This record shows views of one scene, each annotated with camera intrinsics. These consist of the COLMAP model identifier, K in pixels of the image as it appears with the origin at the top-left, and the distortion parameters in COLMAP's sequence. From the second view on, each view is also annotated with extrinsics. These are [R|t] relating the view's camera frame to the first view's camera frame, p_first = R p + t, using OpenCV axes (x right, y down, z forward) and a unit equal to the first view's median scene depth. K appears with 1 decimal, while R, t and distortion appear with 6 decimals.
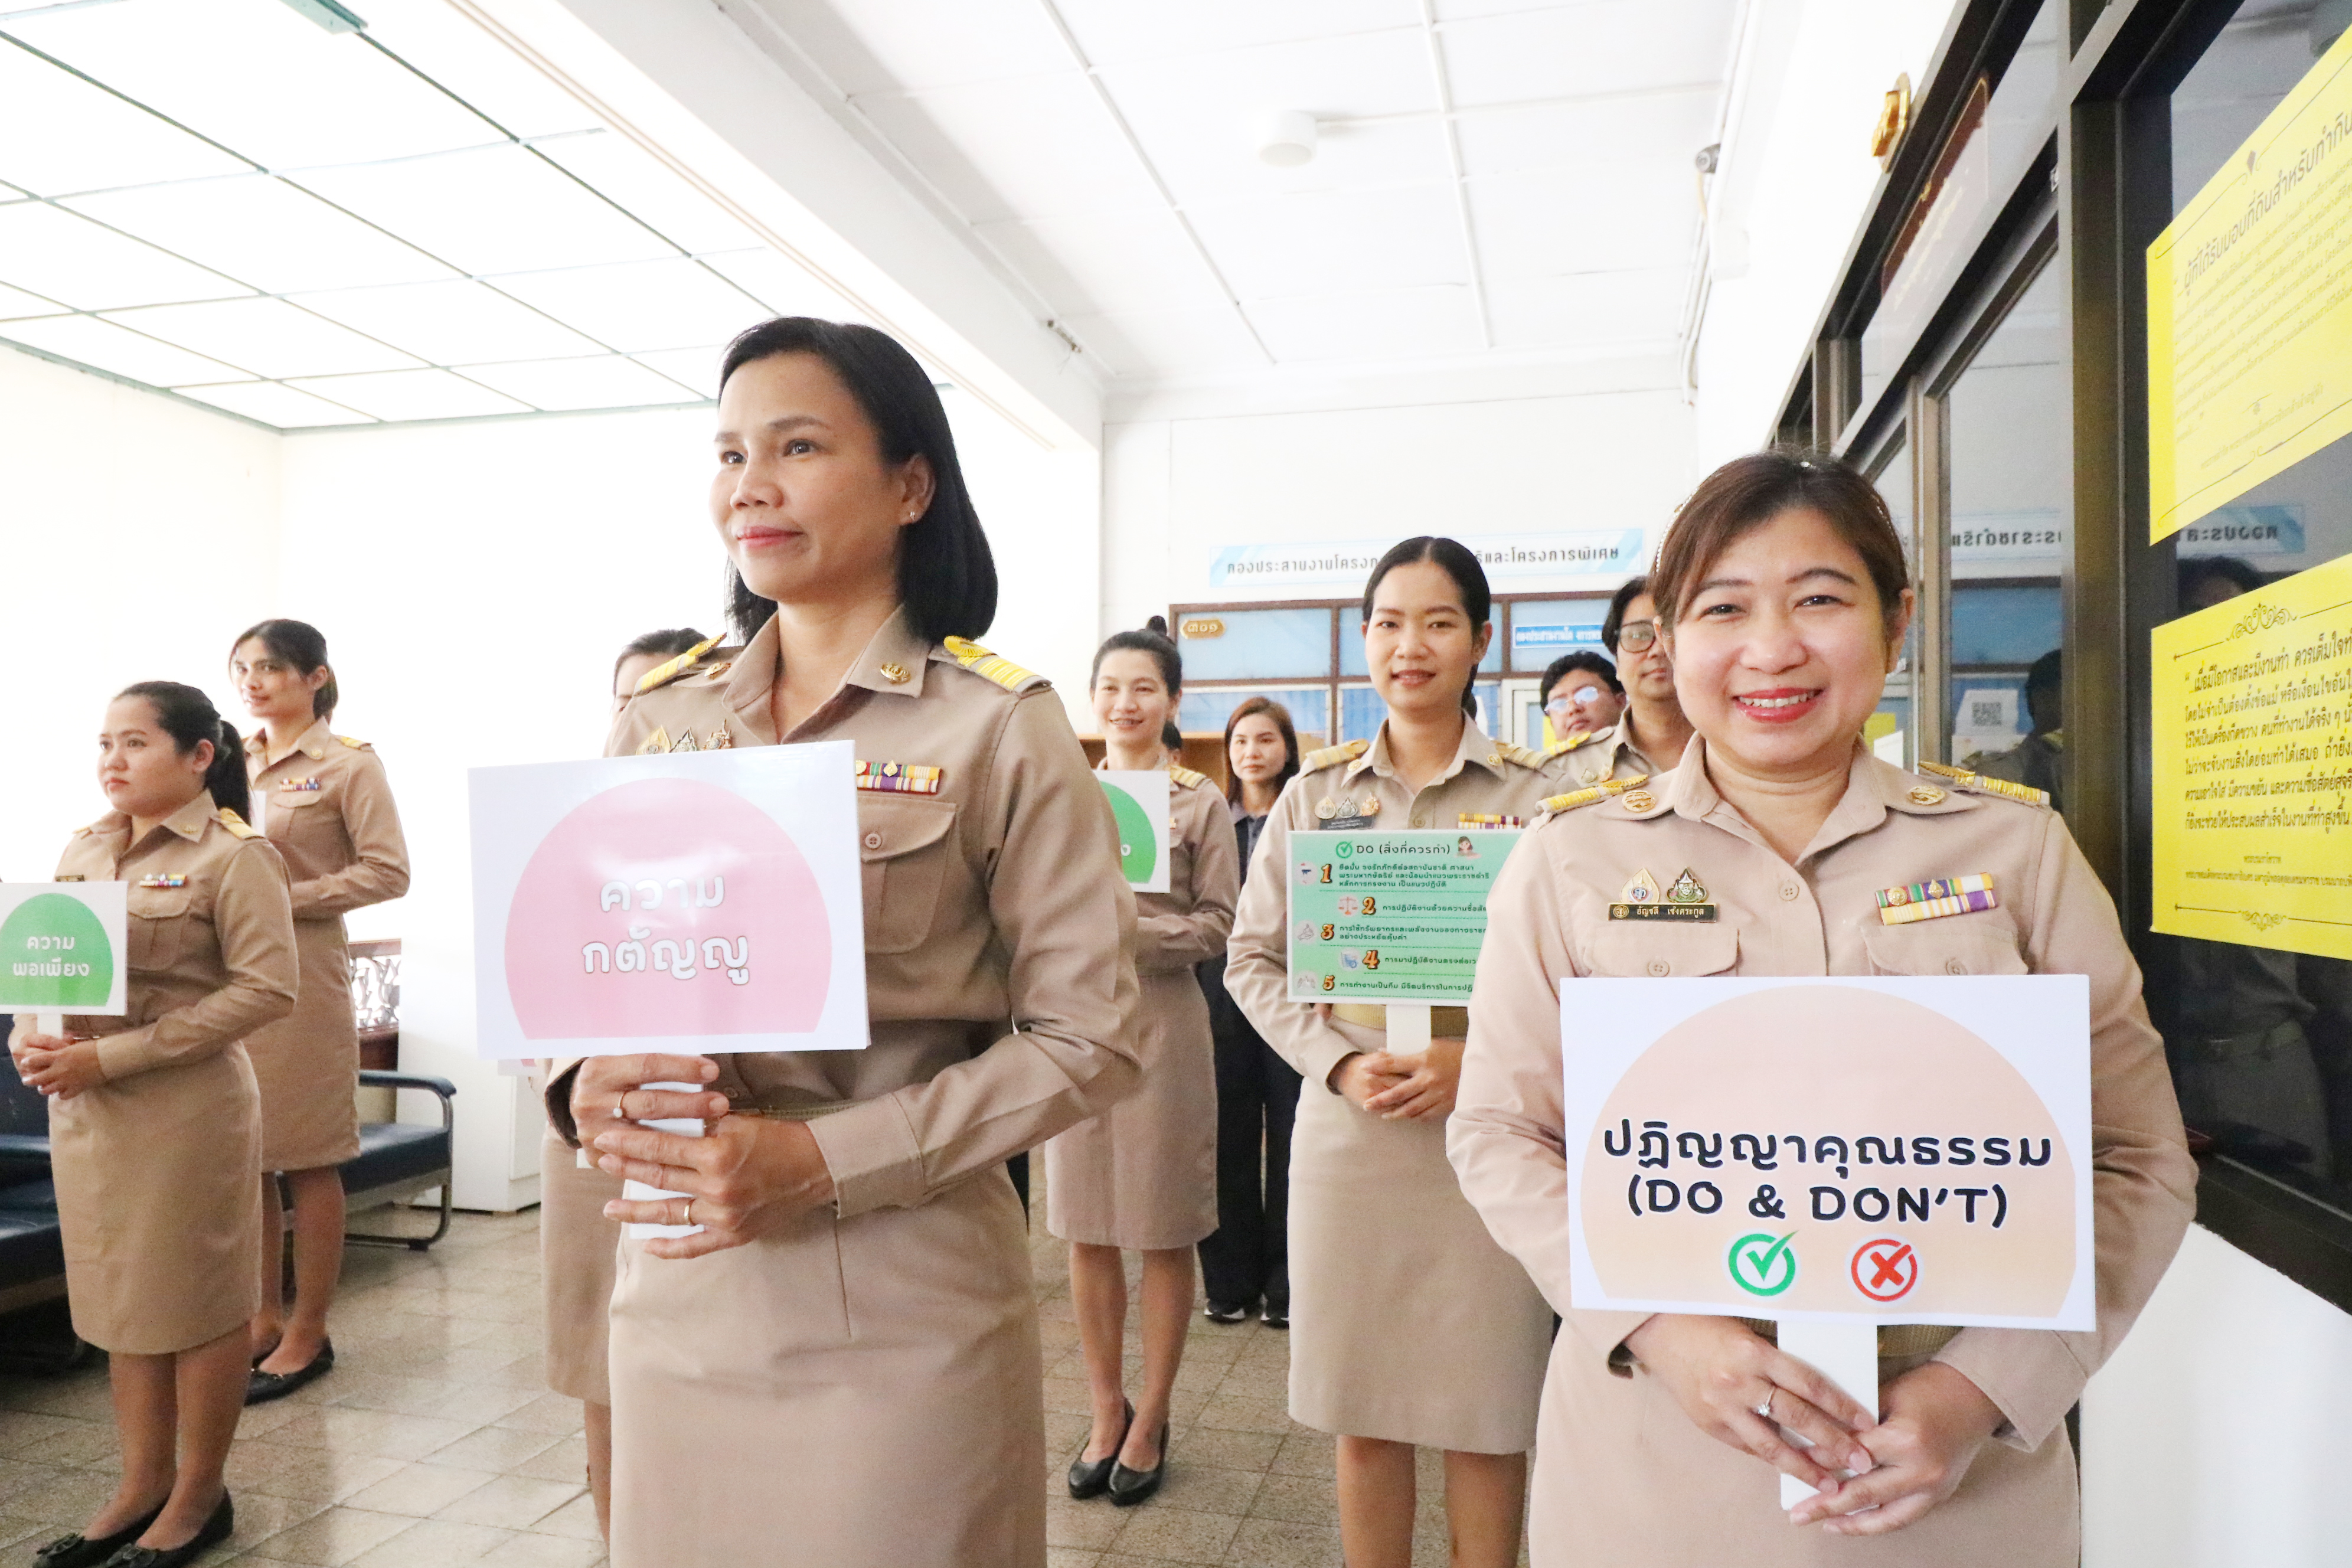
lens RADIAL K [[1508.3, 0, 1158.4], [0, 1508.3, 803.0], [0, 0, 1]] dist [-0.000584, -0.004773]
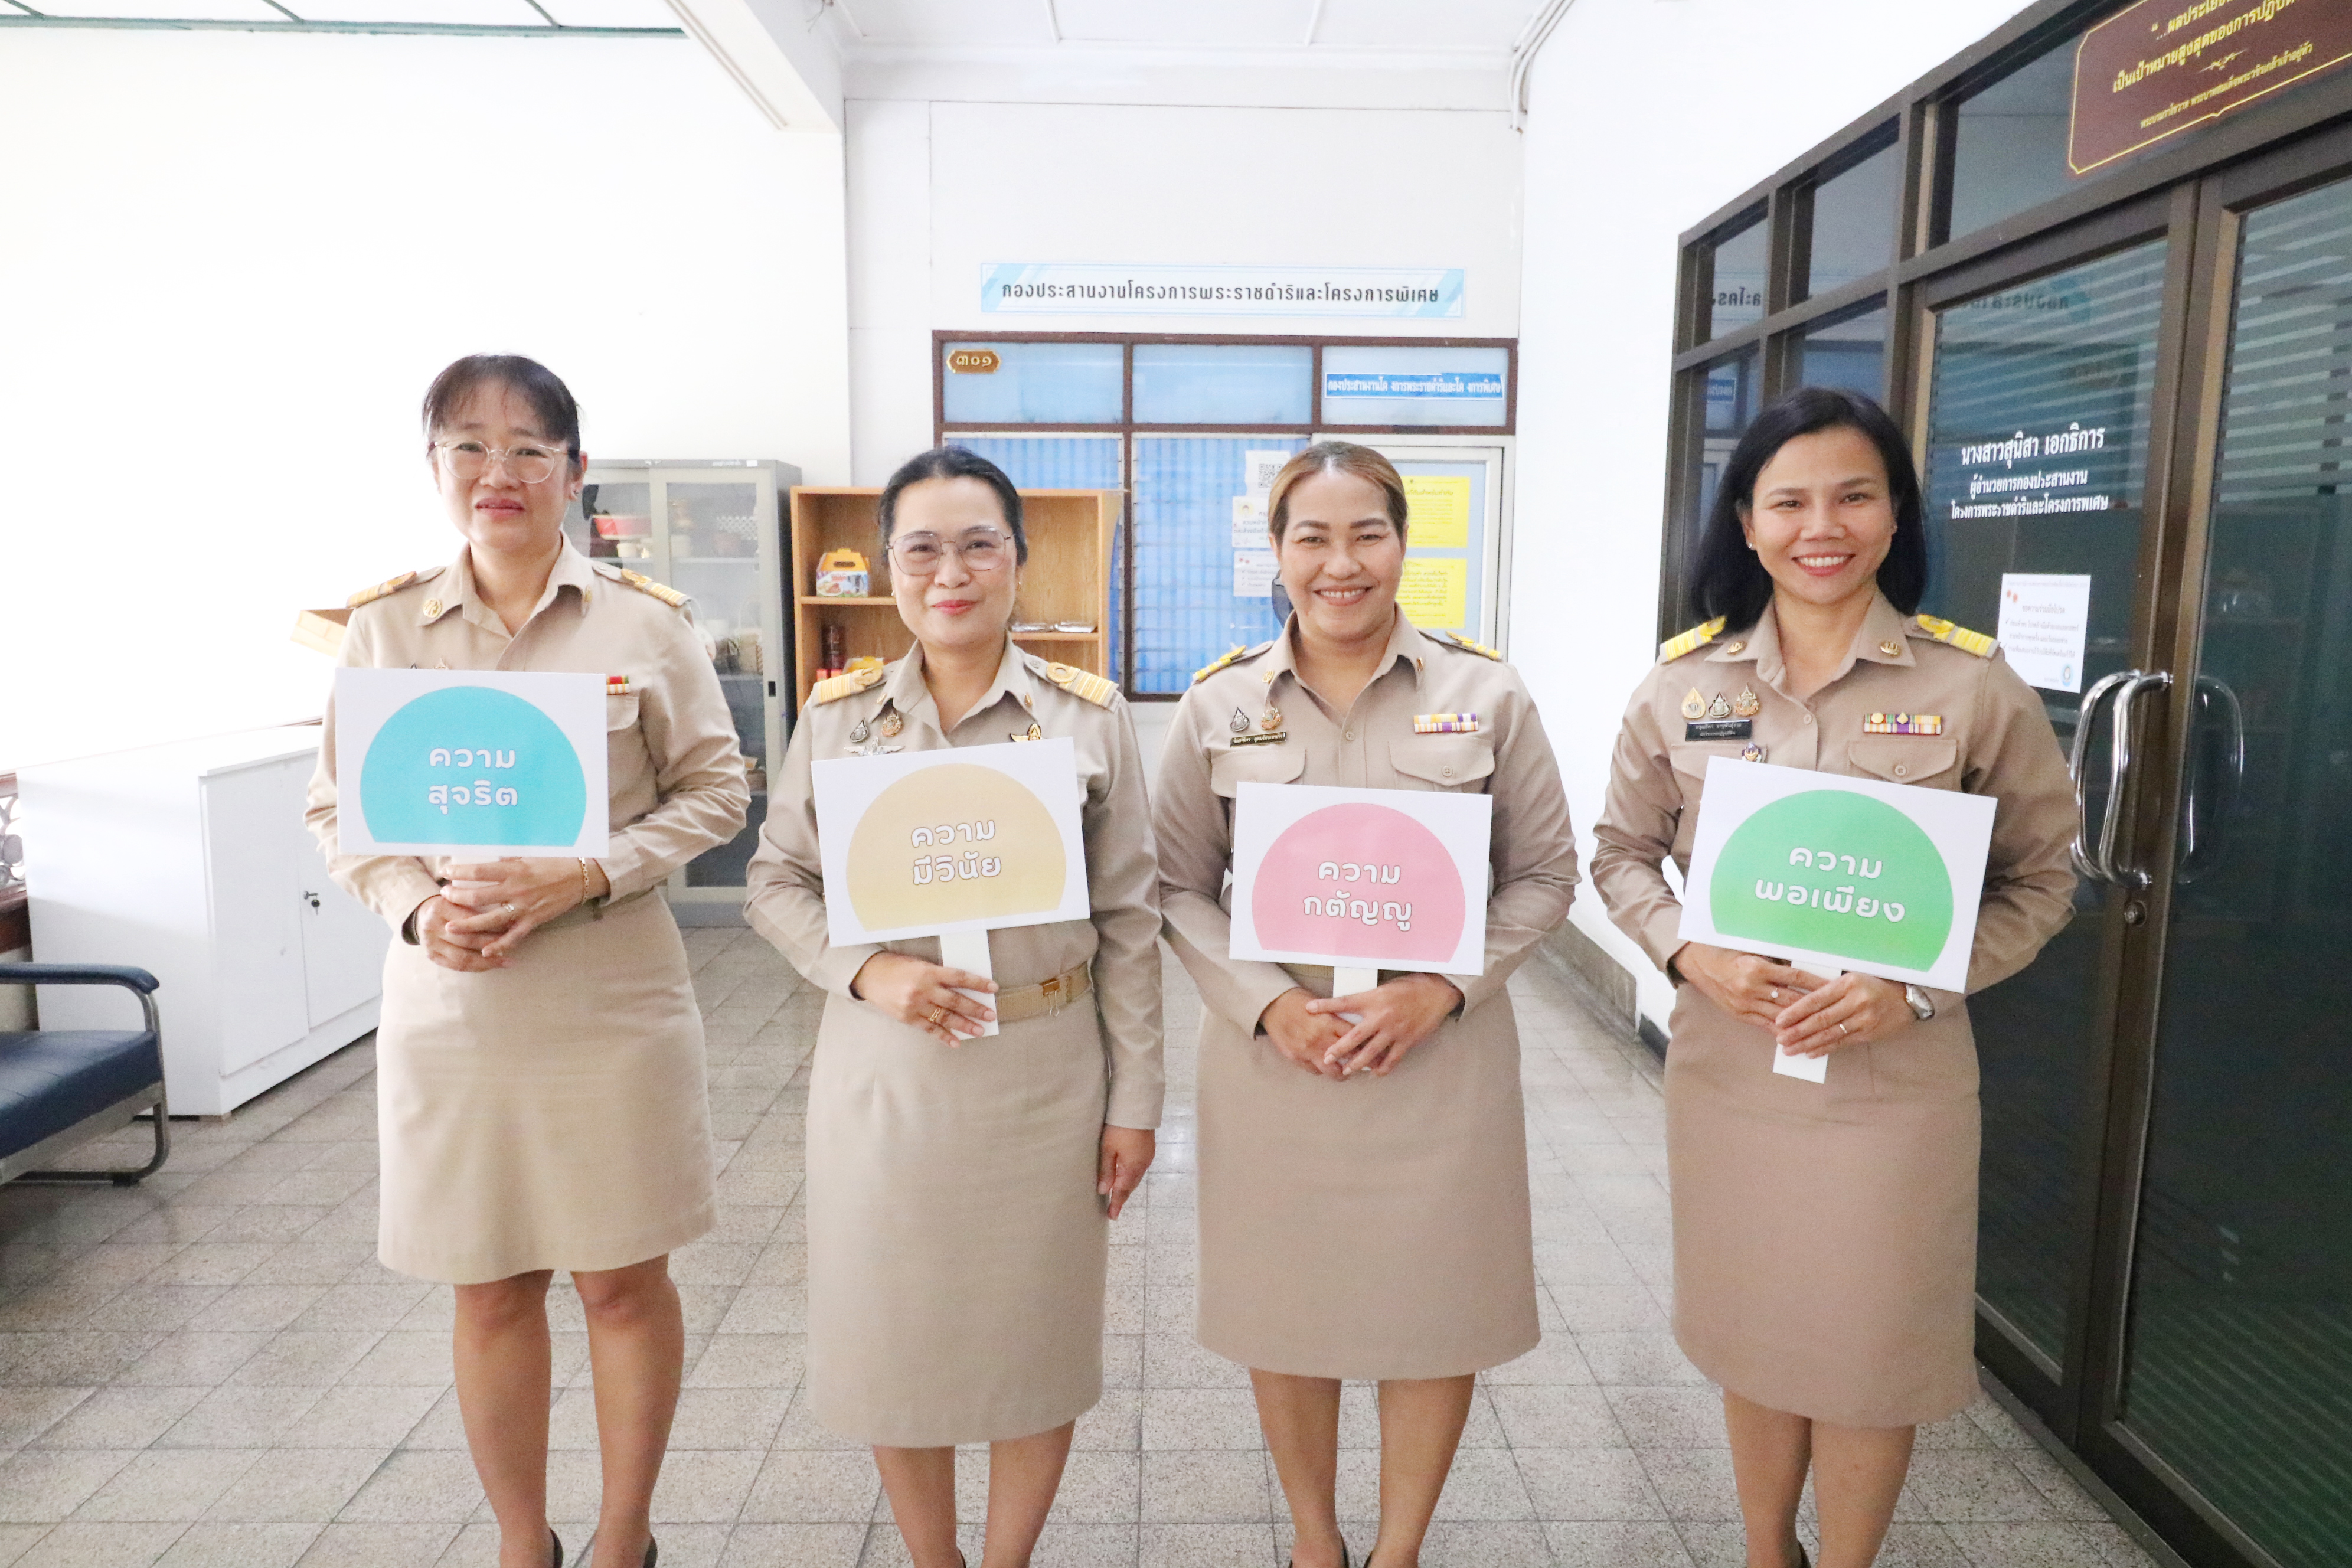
lens RADIAL K [[1592.1, 0, 1178.2], [0, 1592.1, 794.5], [0, 0, 1]] dist [0.002735, -0.000961]
pose [[0.963213, -0.036620, 0.266233, -0.118549], [-0.008726, 0.985888, 0.167179, -0.027773], [-0.268598, -0.163352, 0.949300, 0.074660]]
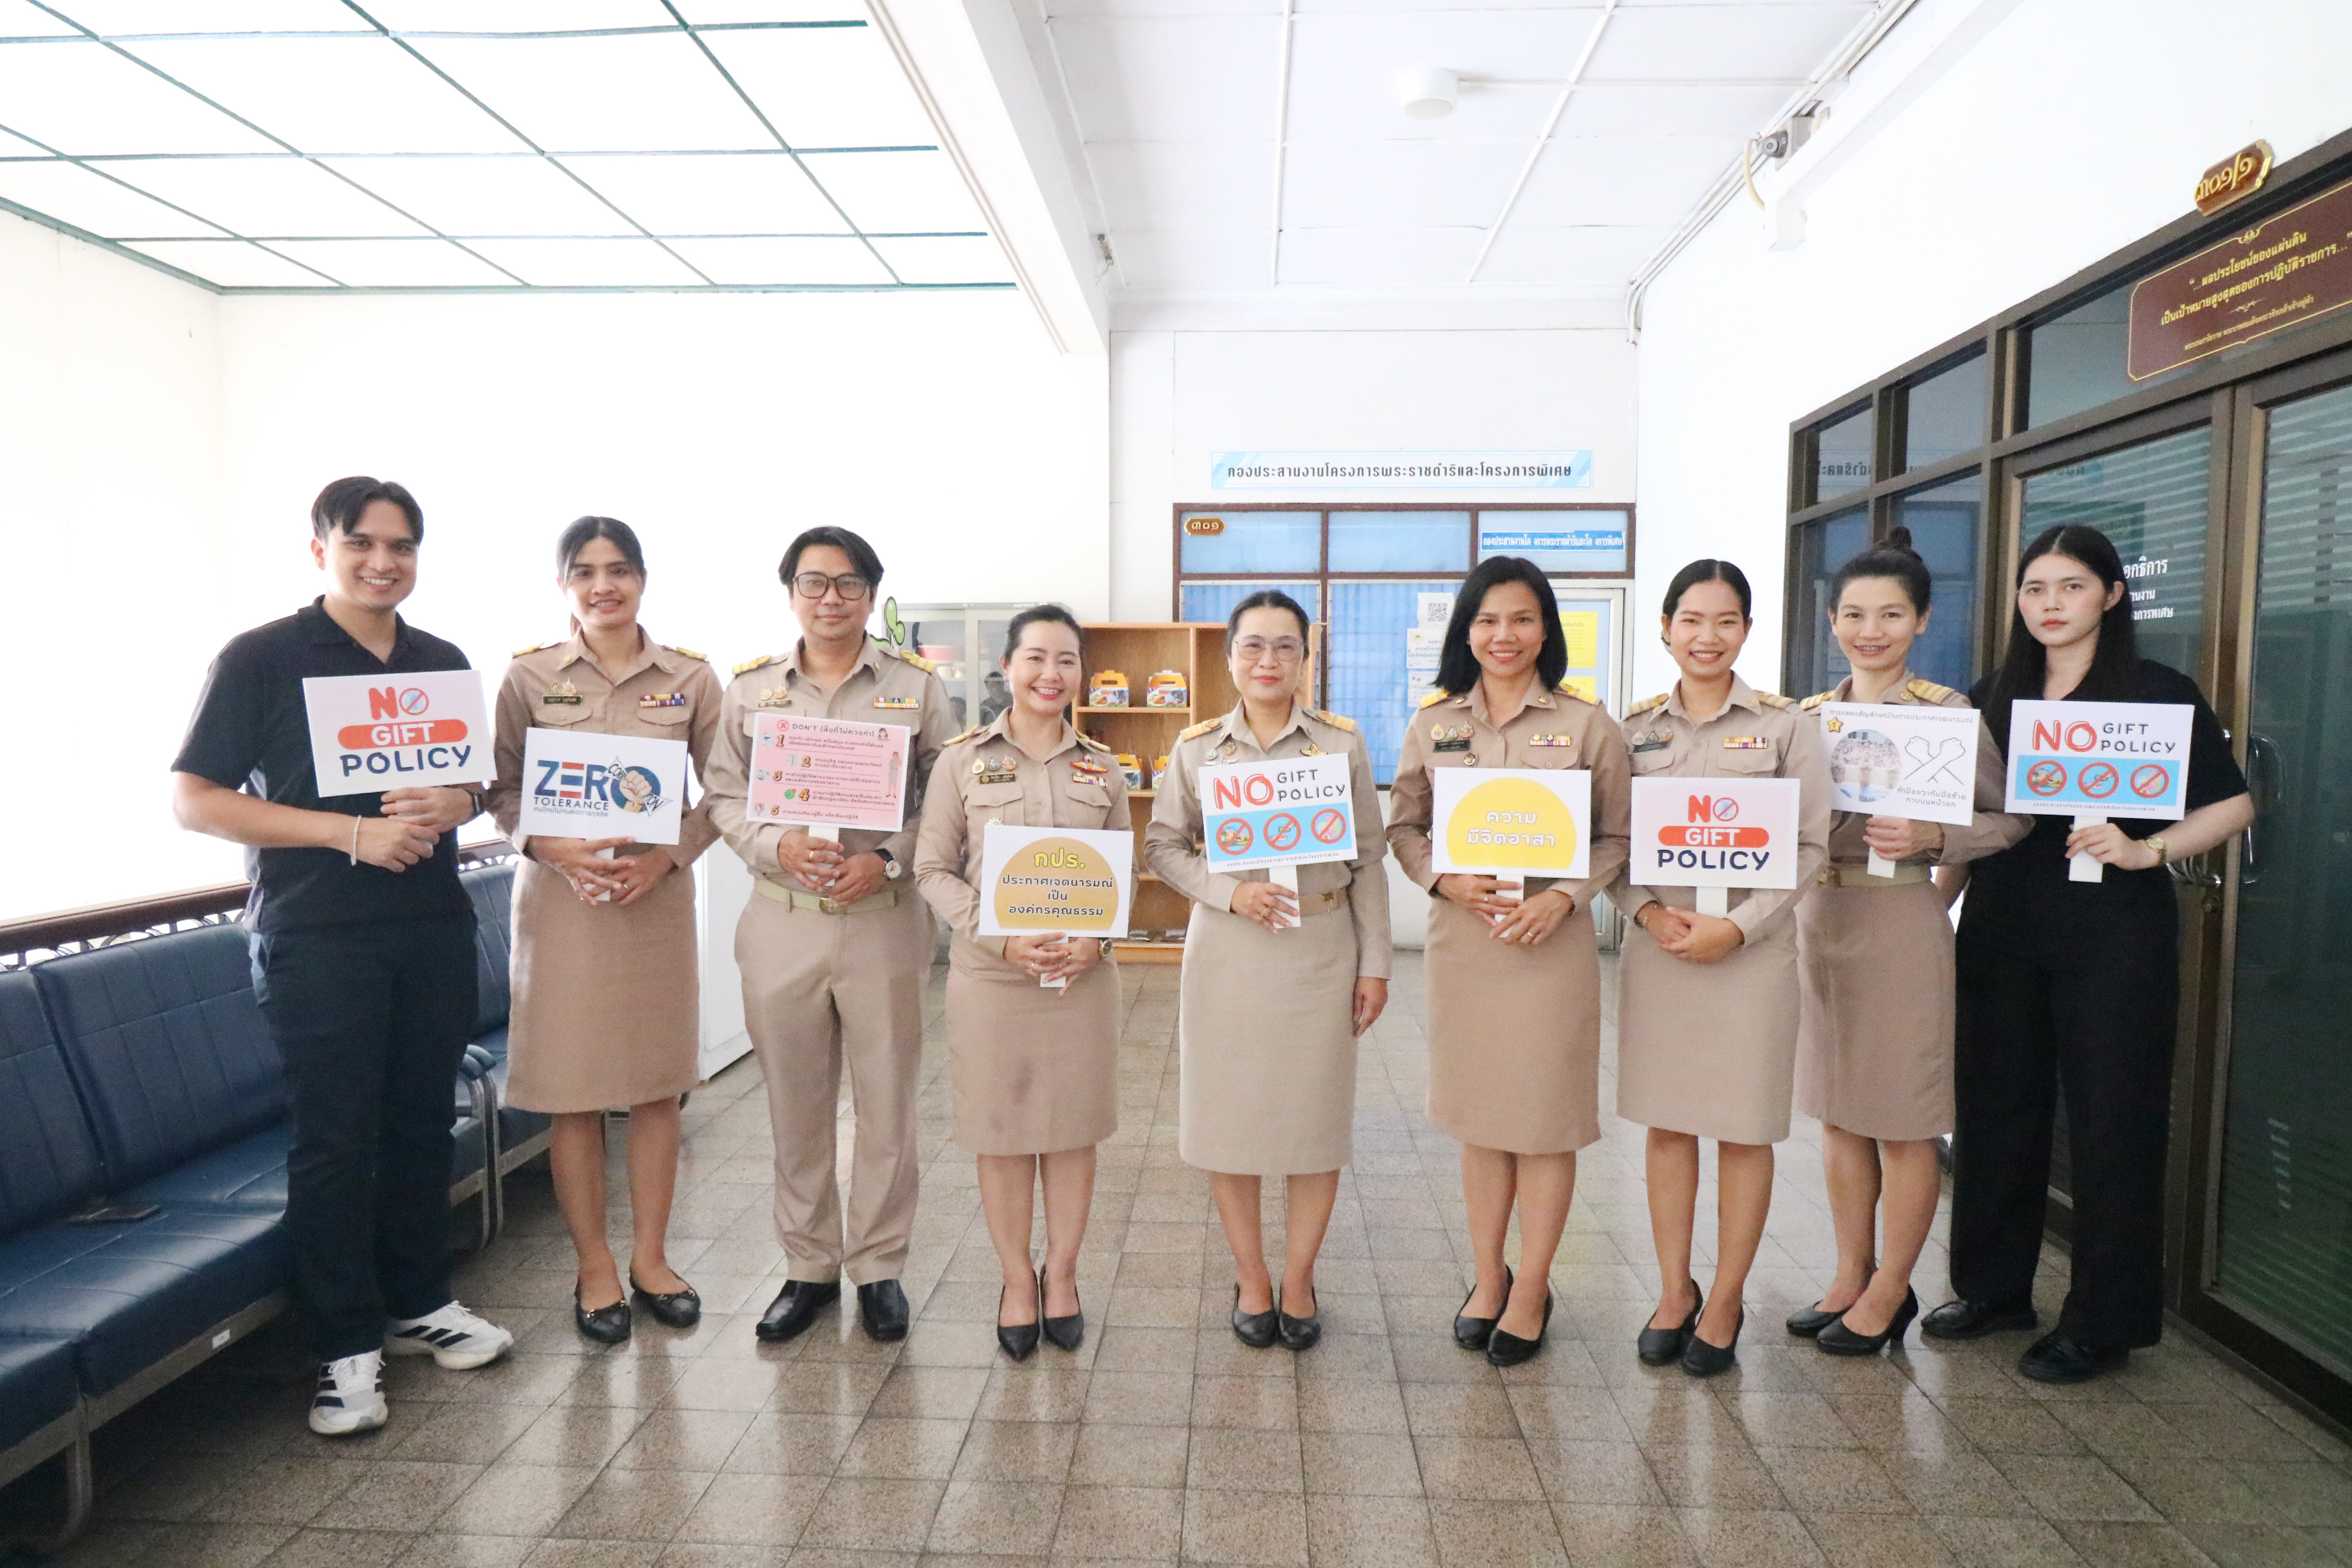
lens RADIAL K [[1371.8, 0, 1171.1], [0, 1371.8, 789.9], [0, 0, 1]] dist [0.005304, -0.010772]
pose [[0.979773, -0.014547, 0.199583, -0.216429], [-0.003772, 0.995834, 0.091103, -0.016367], [-0.200076, -0.090013, 0.975637, 0.006364]]
